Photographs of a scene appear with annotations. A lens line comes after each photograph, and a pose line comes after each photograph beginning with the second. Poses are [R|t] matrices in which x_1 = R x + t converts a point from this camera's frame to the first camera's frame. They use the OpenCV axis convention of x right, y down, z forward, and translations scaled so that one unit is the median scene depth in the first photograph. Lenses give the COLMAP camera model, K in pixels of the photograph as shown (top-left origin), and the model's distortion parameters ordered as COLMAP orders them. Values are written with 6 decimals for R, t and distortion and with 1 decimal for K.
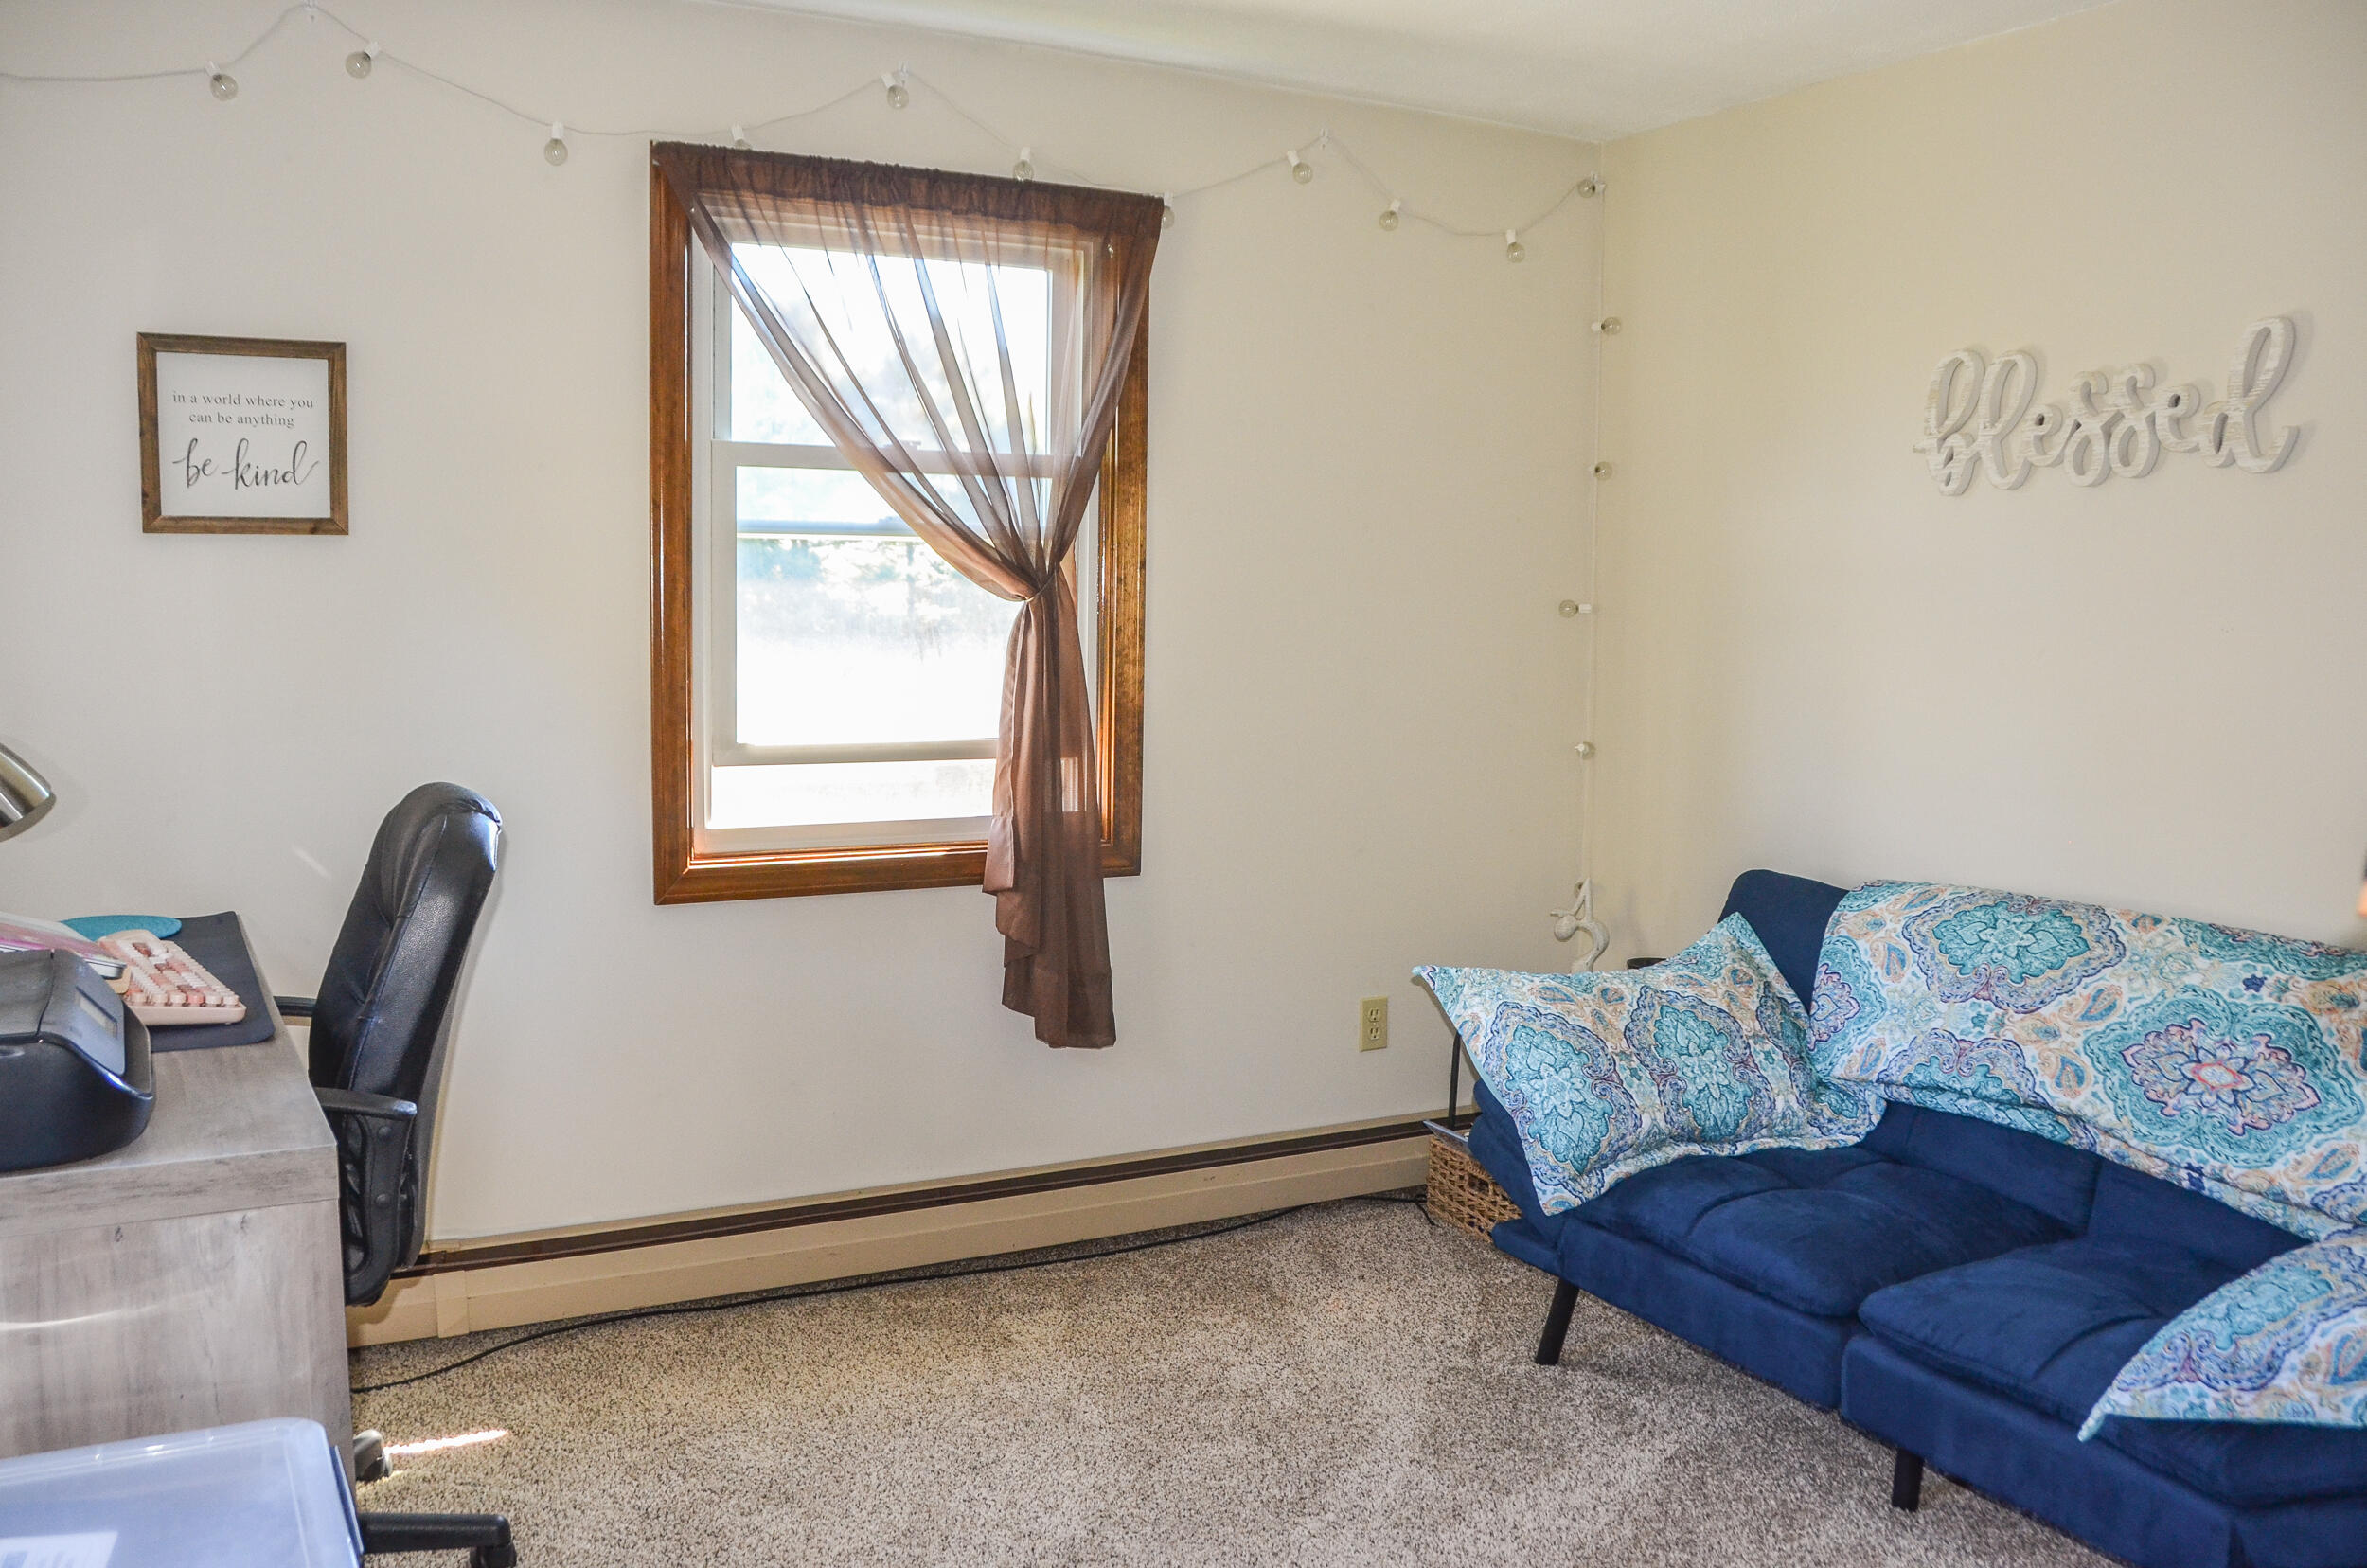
lens RADIAL K [[1938.3, 0, 1184.0], [0, 1938.3, 812.3], [0, 0, 1]] dist [-0.101663, 0.002777]
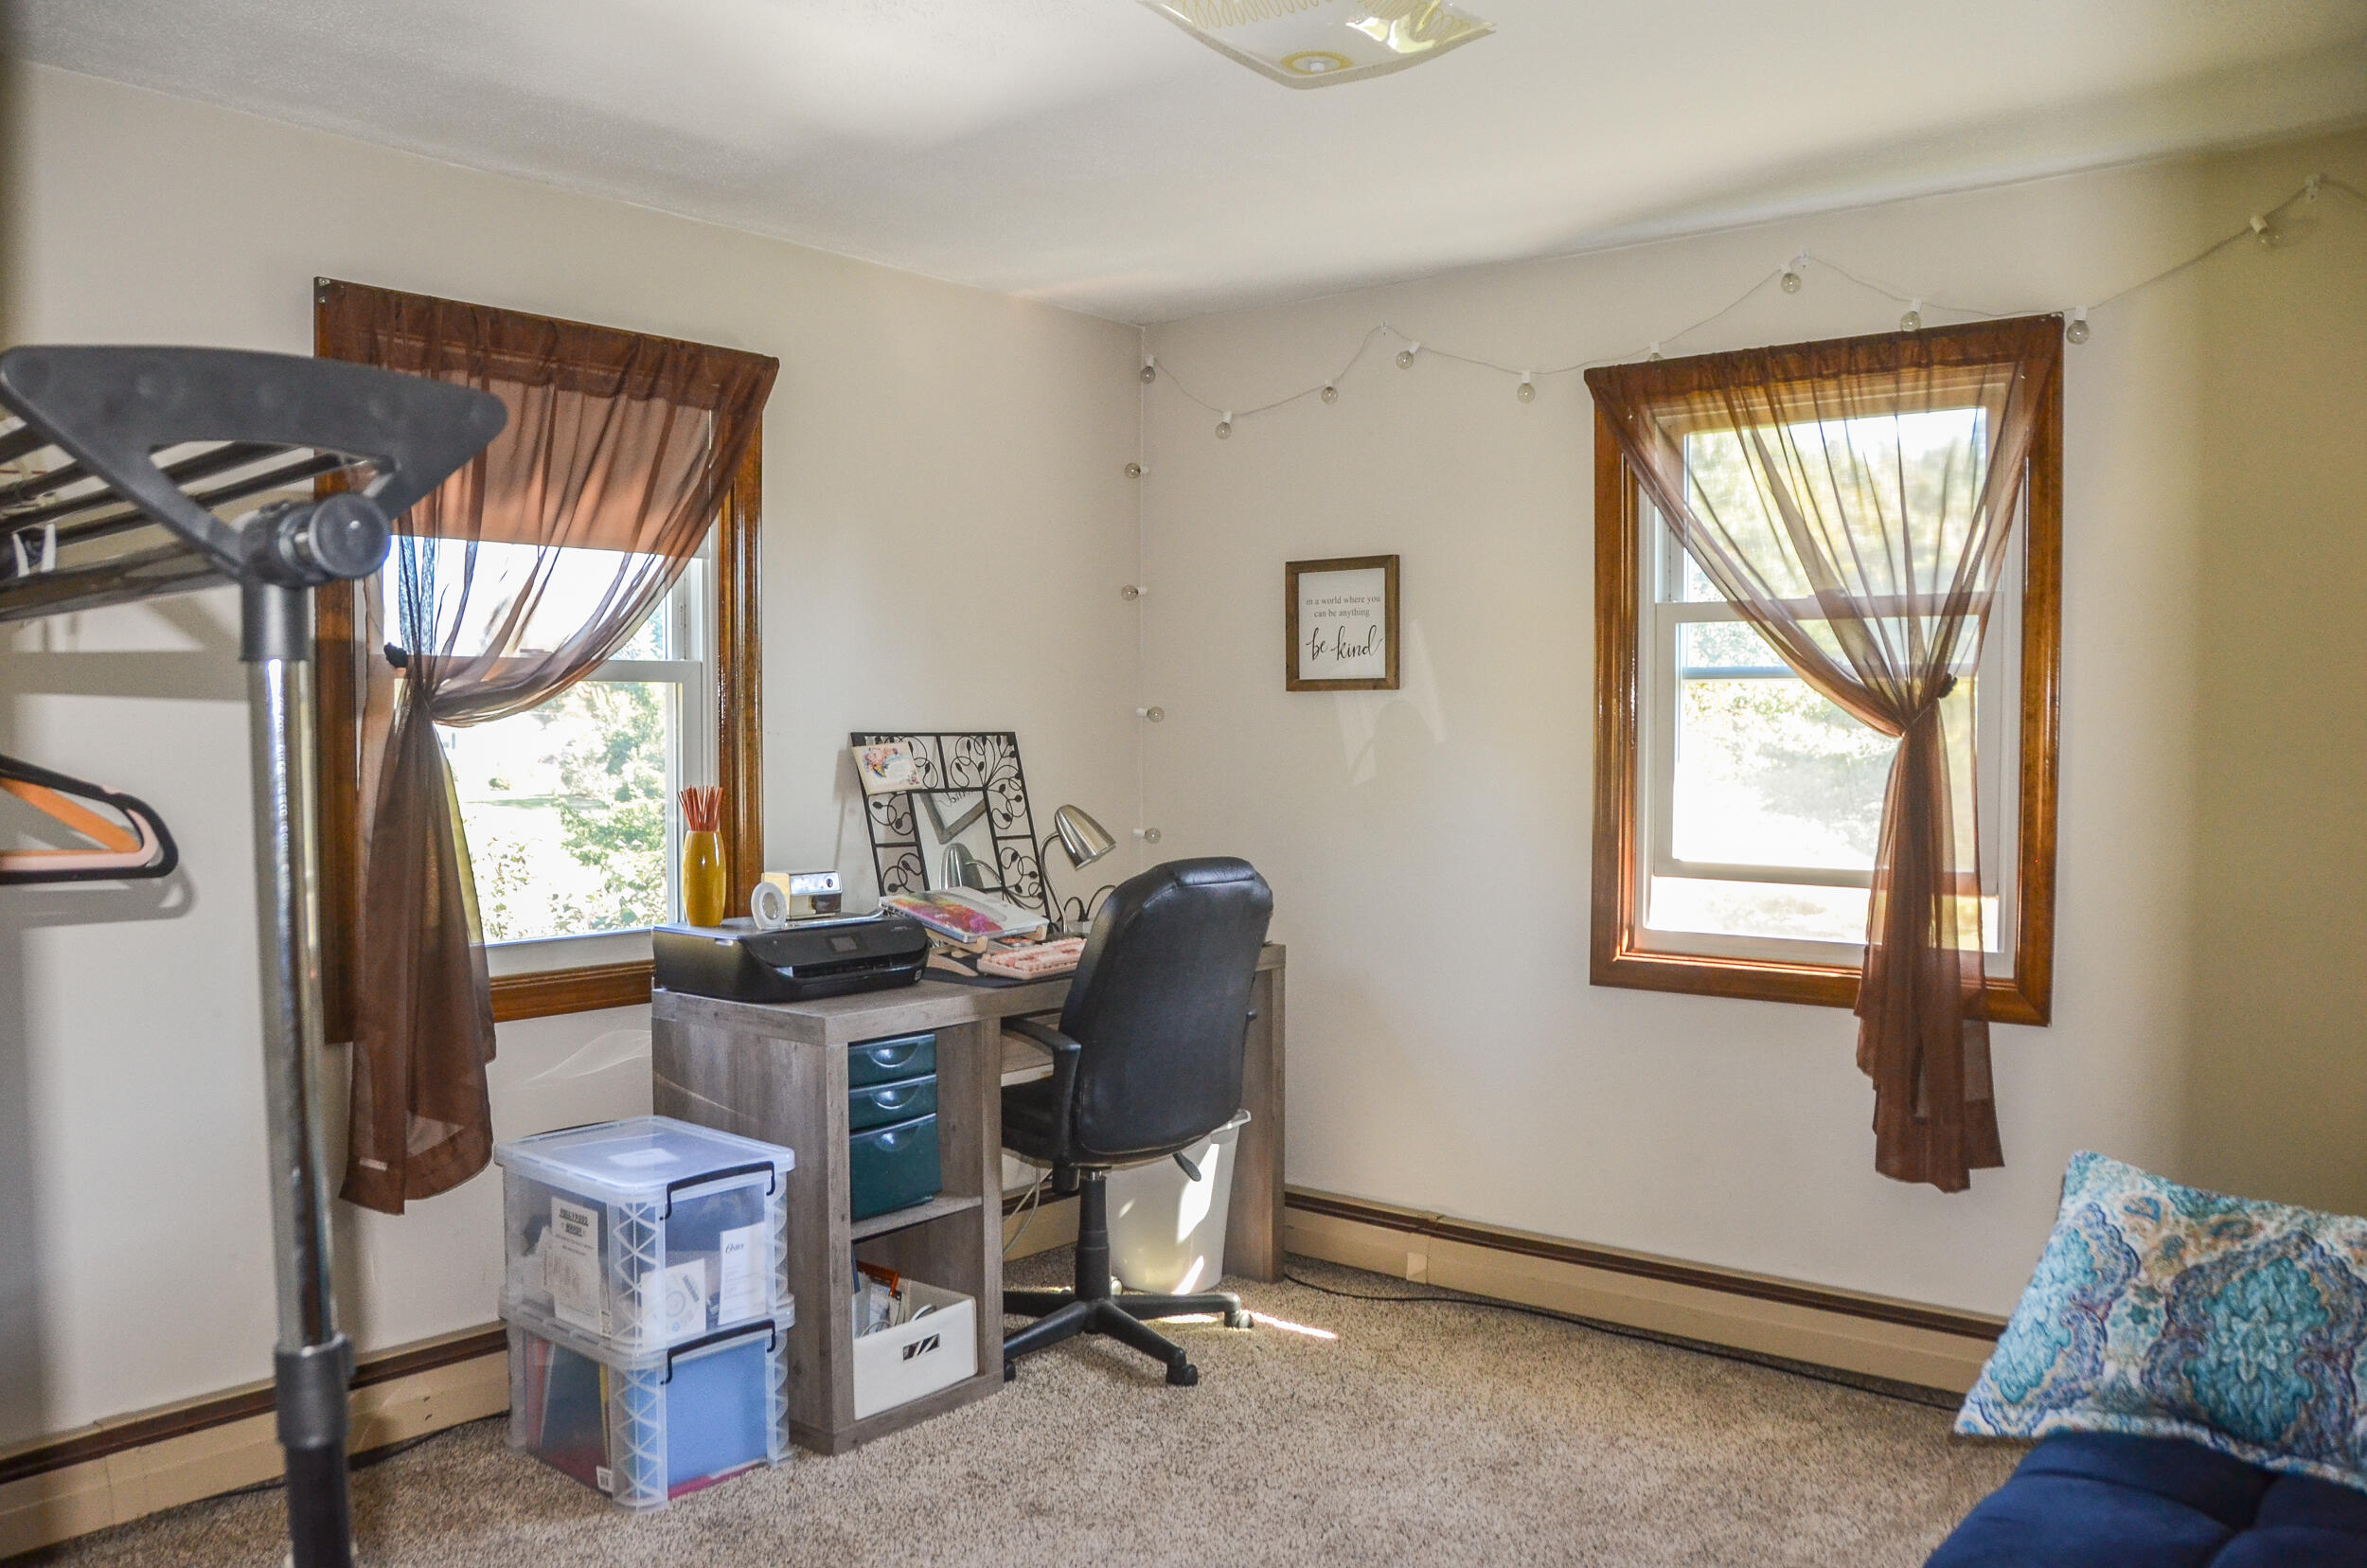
lens RADIAL K [[1839.8, 0, 1163.0], [0, 1839.8, 815.4], [0, 0, 1]] dist [-0.162408, 0.115115]
pose [[0.371310, 0.029435, -0.928042, 0.710804], [-0.100814, 0.994867, -0.008781, -0.021640], [0.923020, 0.096820, 0.372371, 0.315188]]
